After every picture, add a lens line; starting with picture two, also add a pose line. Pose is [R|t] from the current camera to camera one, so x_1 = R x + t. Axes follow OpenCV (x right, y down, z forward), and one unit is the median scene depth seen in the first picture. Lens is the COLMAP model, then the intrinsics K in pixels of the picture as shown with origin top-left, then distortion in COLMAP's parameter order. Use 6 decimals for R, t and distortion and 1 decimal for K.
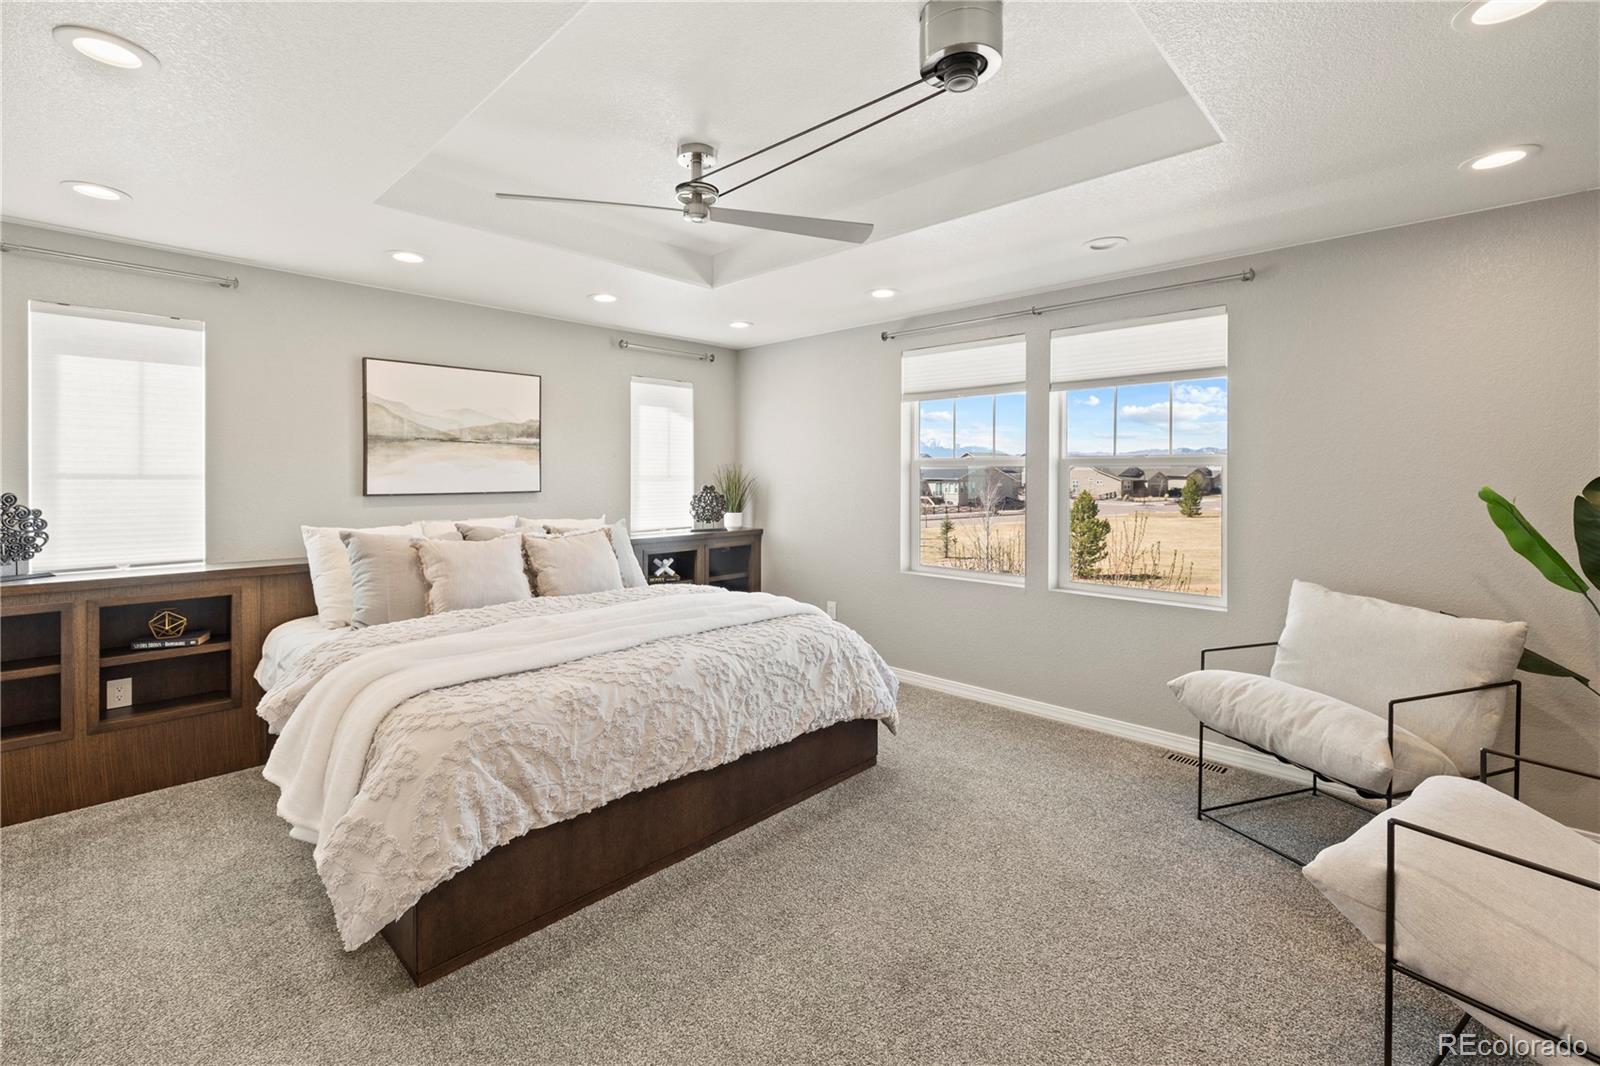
lens RADIAL K [[717.4, 0, 795.0], [0, 717.4, 477.8], [0, 0, 1]] dist [-0.003580, 0.000855]
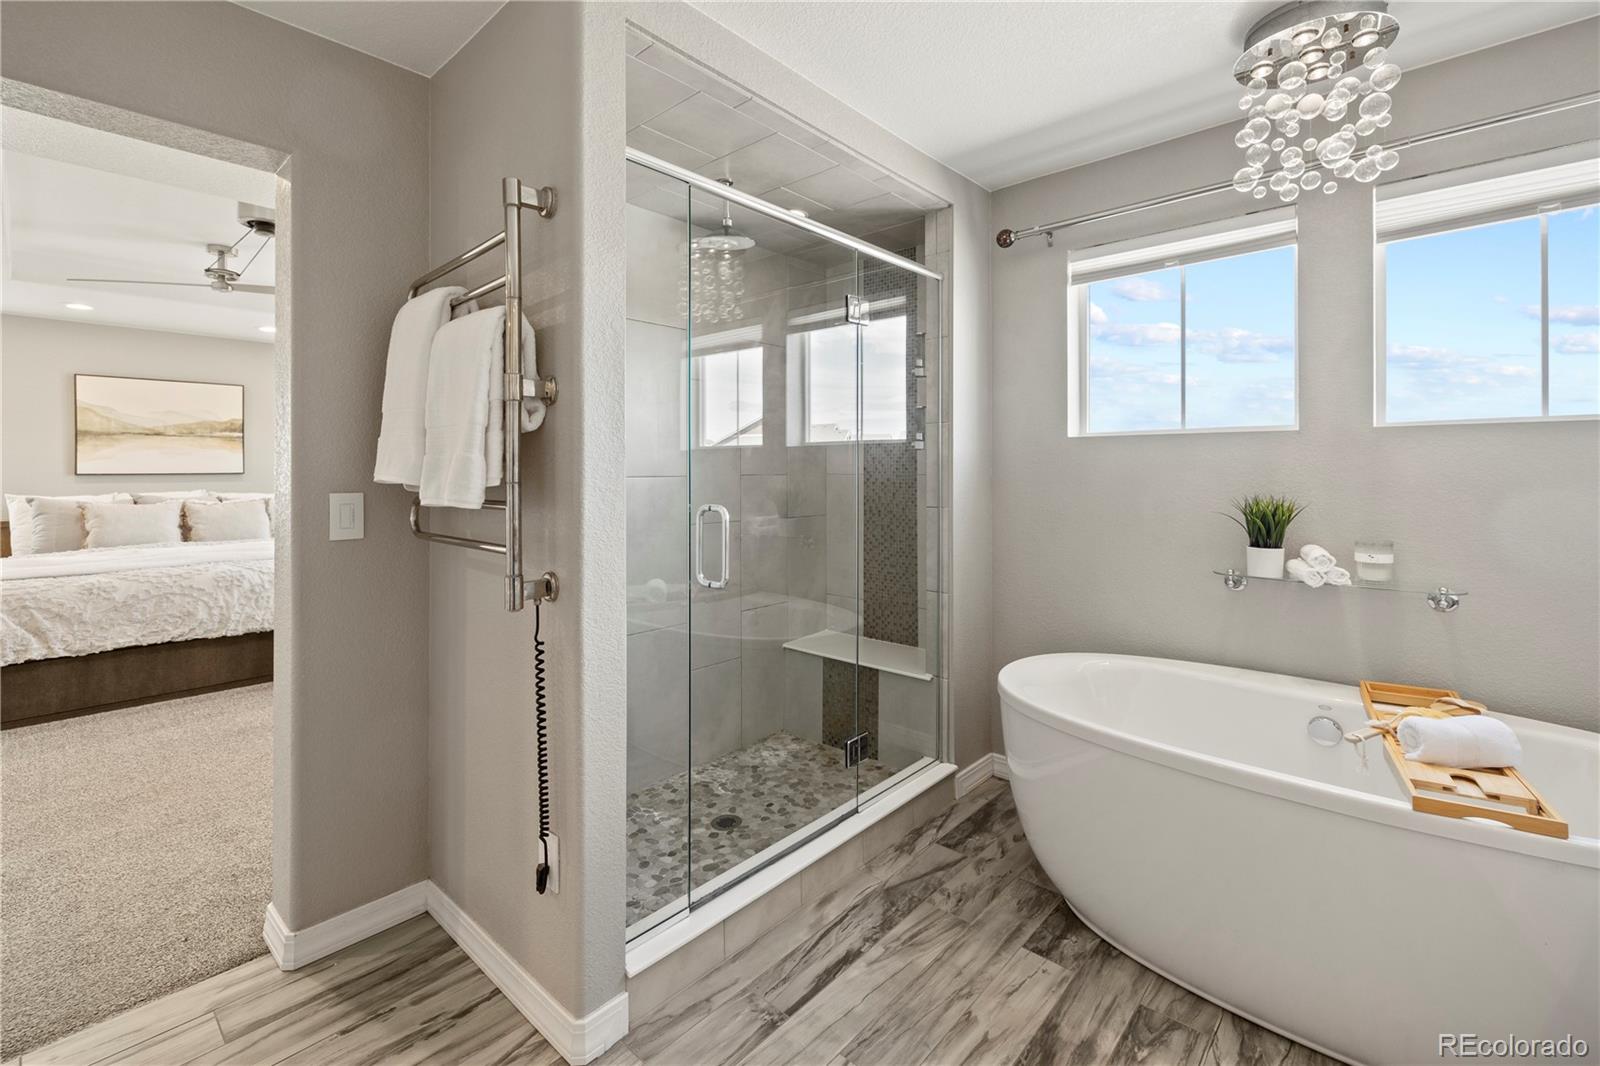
lens RADIAL K [[717.4, 0, 801.1], [0, 717.4, 464.7], [0, 0, 1]] dist [-0.003580, 0.000855]
pose [[0.999168, -0.004636, 0.040521, 0.860630], [0.005147, 0.999909, -0.012496, 0.035472], [-0.040459, 0.012694, 0.999101, -0.498544]]
